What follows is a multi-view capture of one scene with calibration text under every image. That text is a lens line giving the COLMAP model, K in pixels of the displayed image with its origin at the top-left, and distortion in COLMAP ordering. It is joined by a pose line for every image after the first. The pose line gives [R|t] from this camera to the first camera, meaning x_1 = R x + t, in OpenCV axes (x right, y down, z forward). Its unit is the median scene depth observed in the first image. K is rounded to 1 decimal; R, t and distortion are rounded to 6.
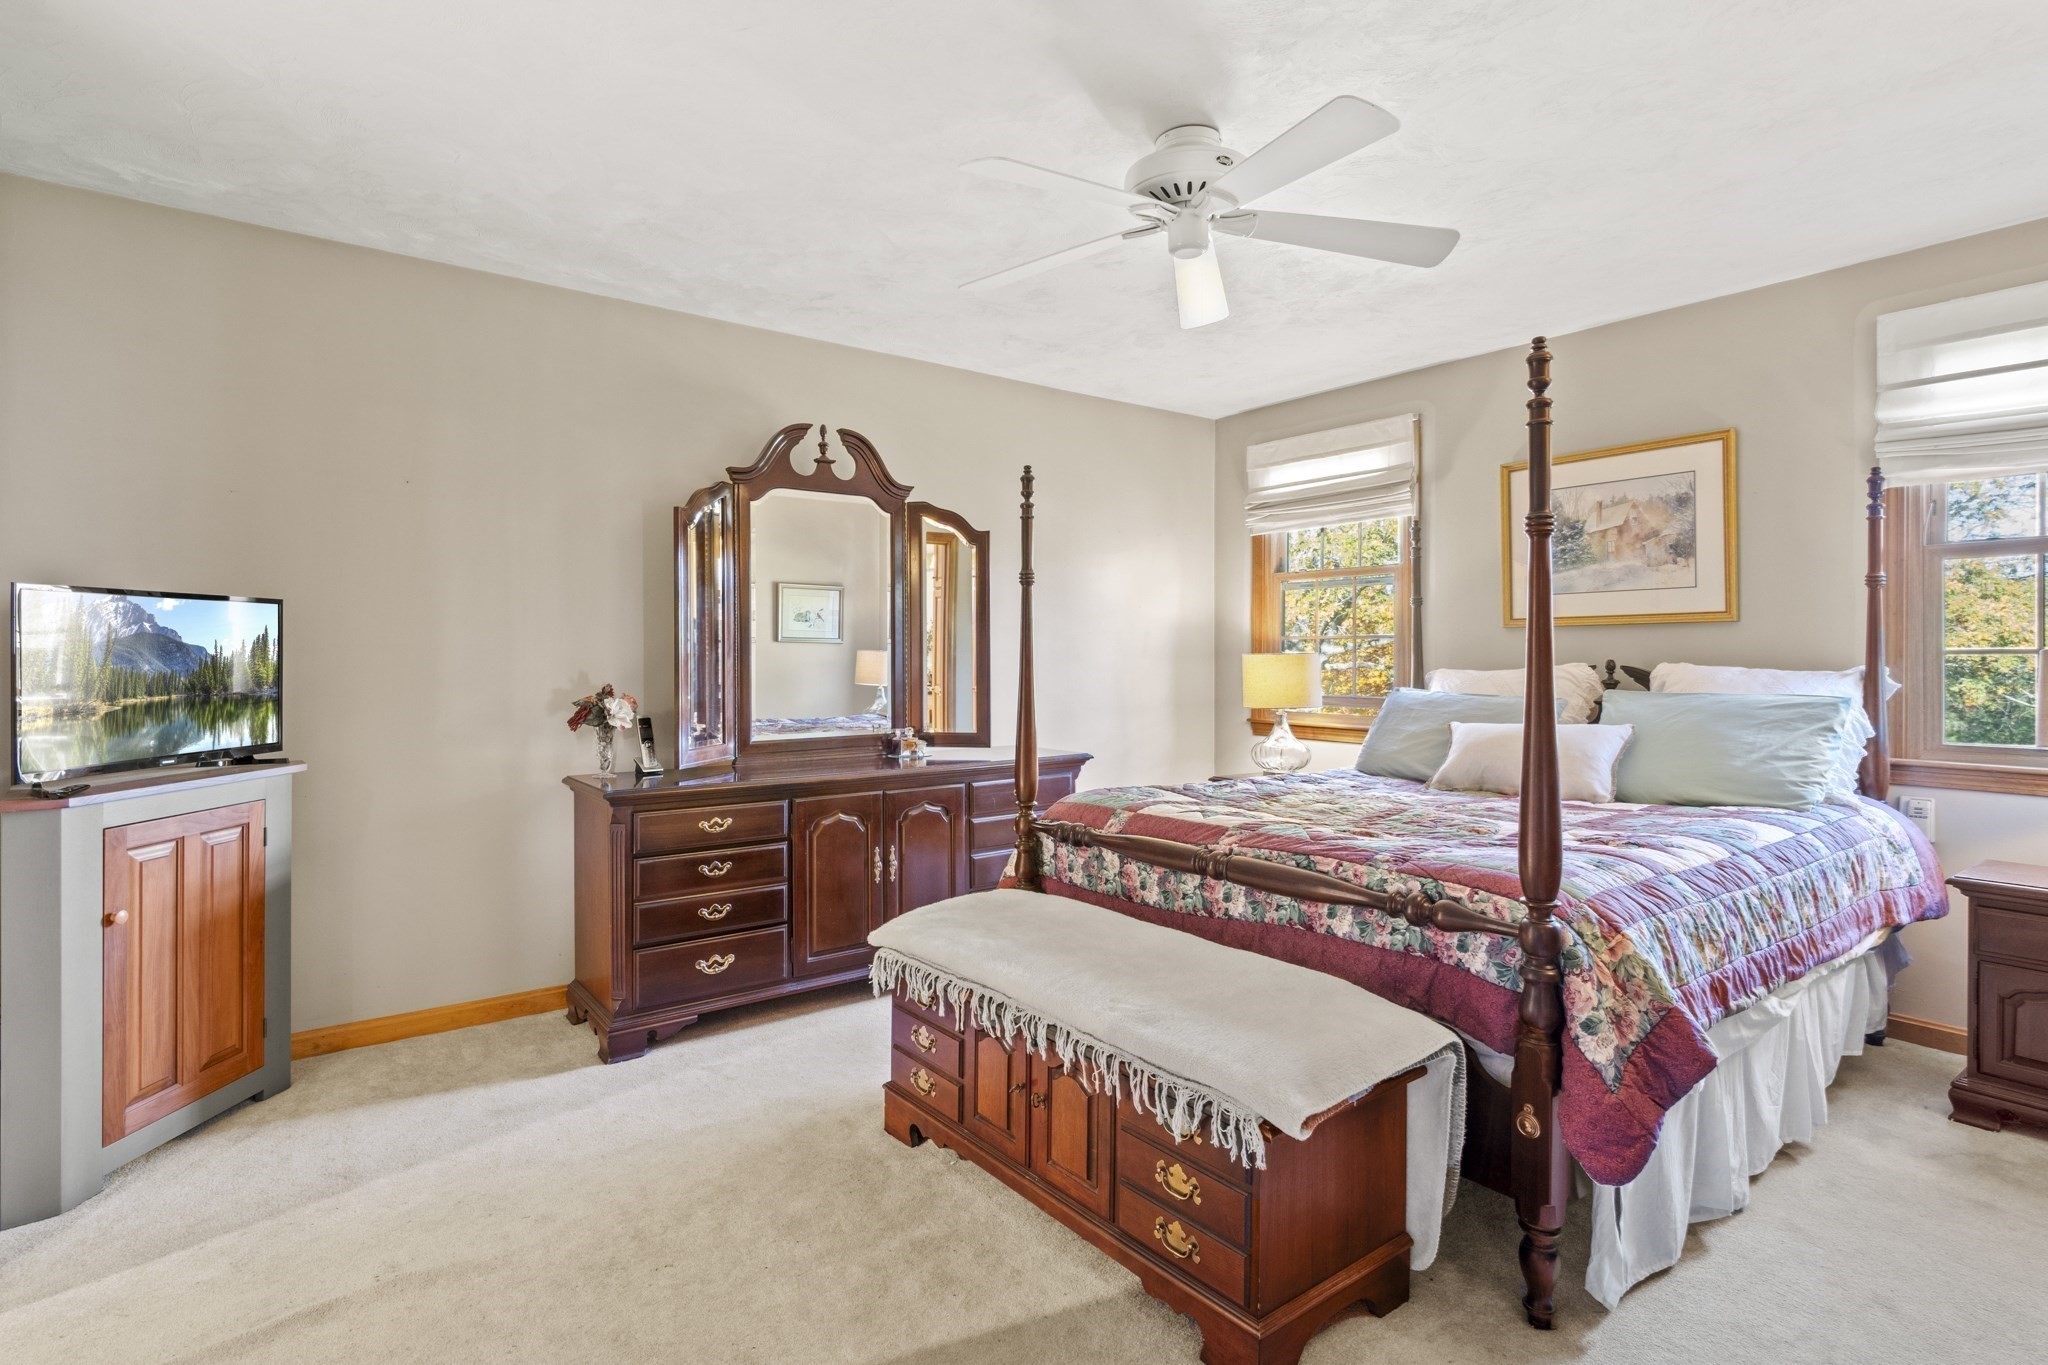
lens RADIAL K [[1004.0, 0, 1013.1], [0, 1004.0, 669.9], [0, 0, 1]] dist [-0.001999, 0.000151]
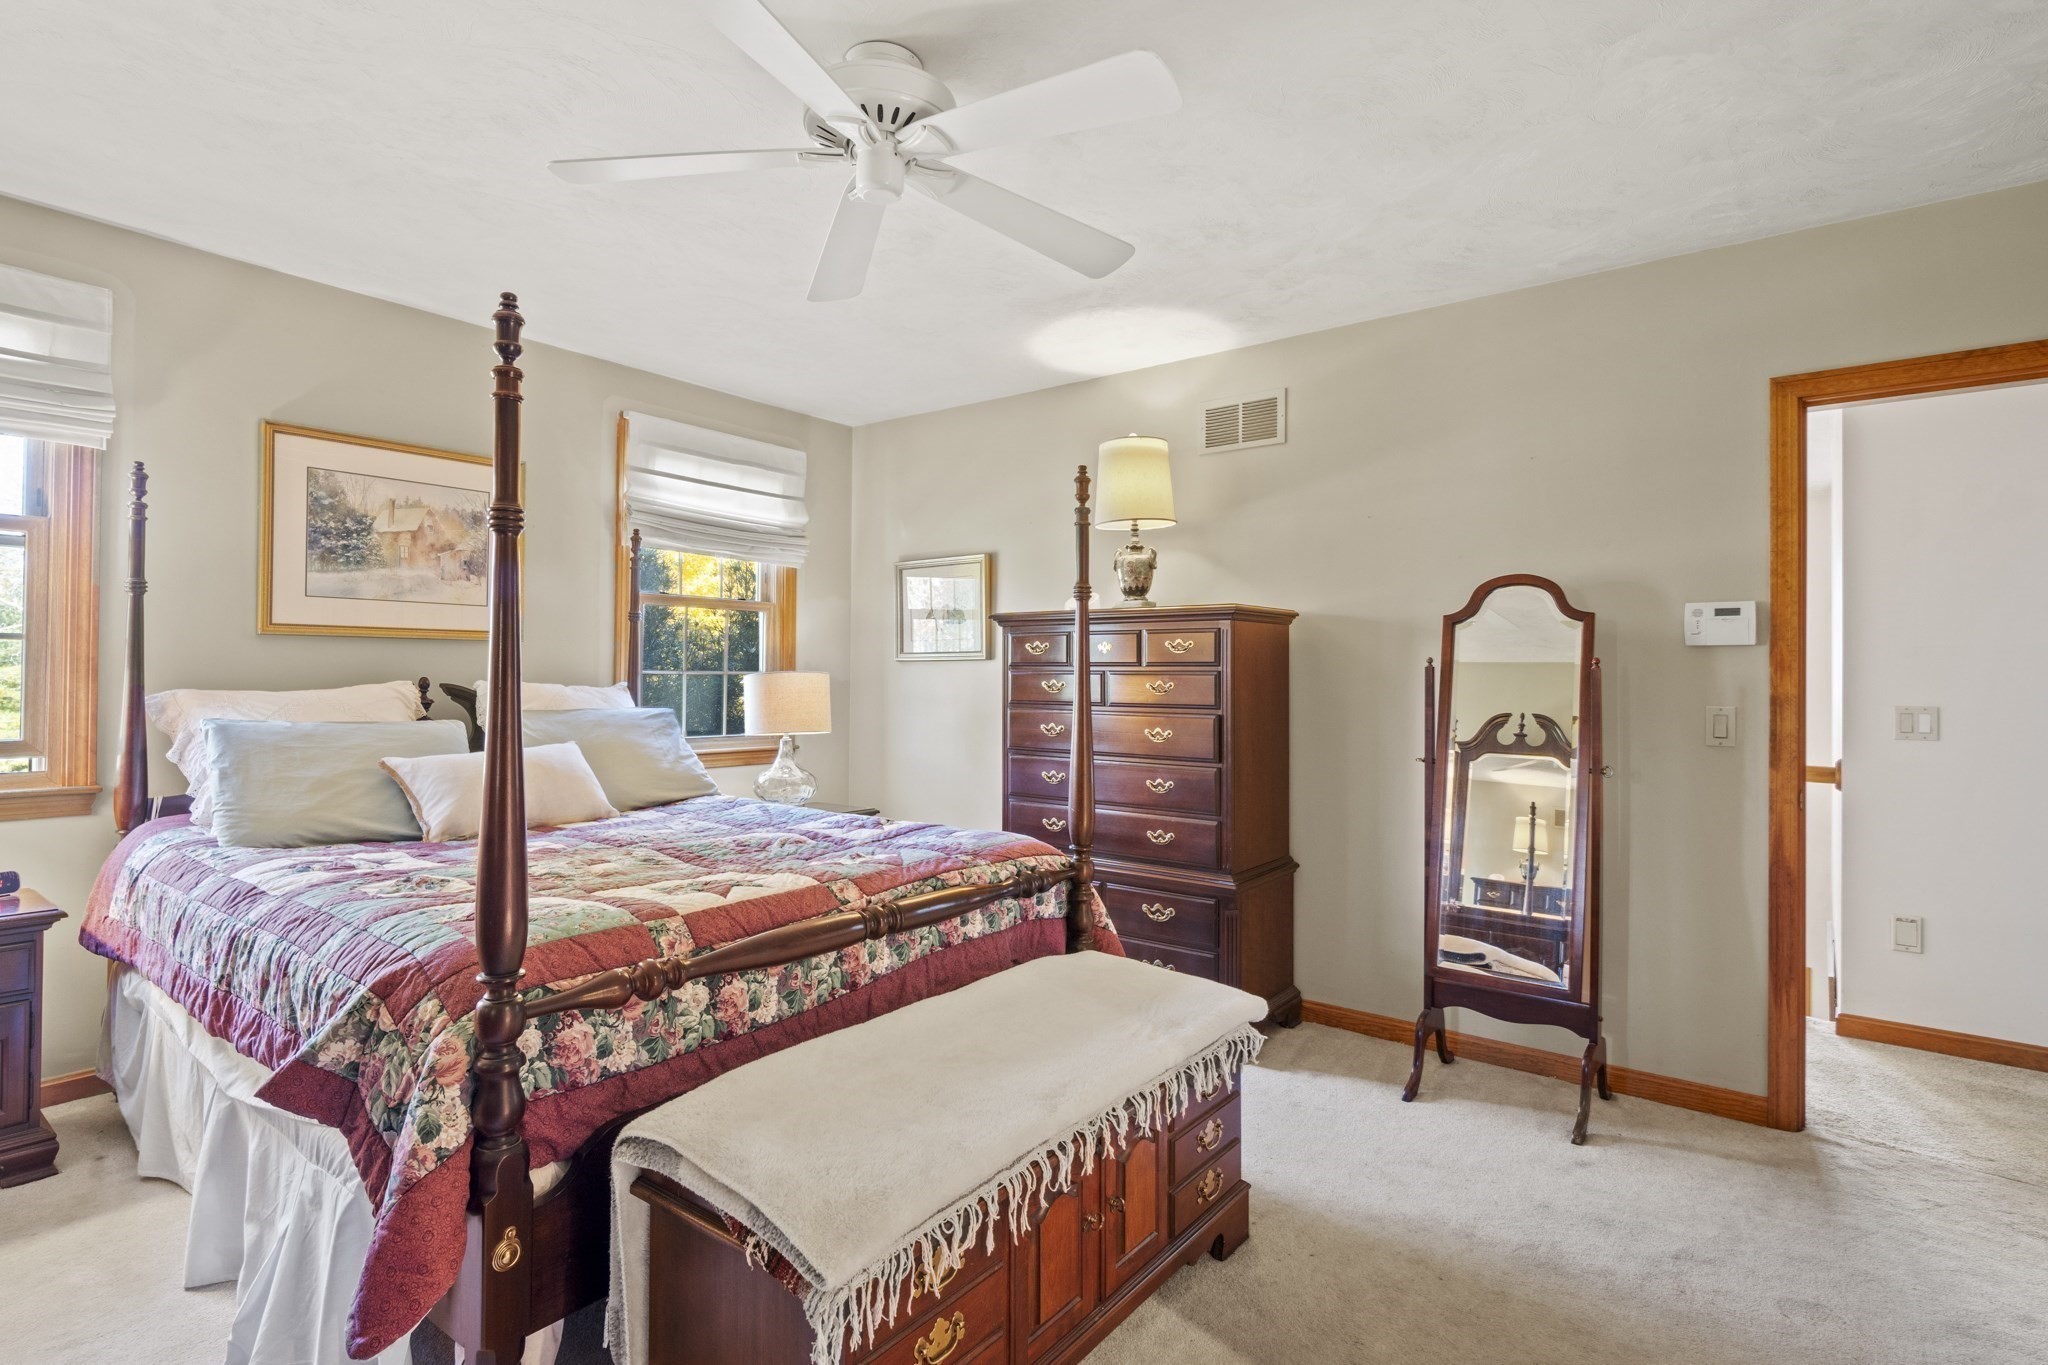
lens RADIAL K [[1004.0, 0, 1006.3], [0, 1004.0, 679.5], [0, 0, 1]] dist [-0.001999, 0.000151]
pose [[-0.247528, -0.005575, 0.968865, -0.533463], [0.001540, 0.999980, 0.006147, -0.015963], [-0.968879, 0.003014, -0.247515, 0.892284]]
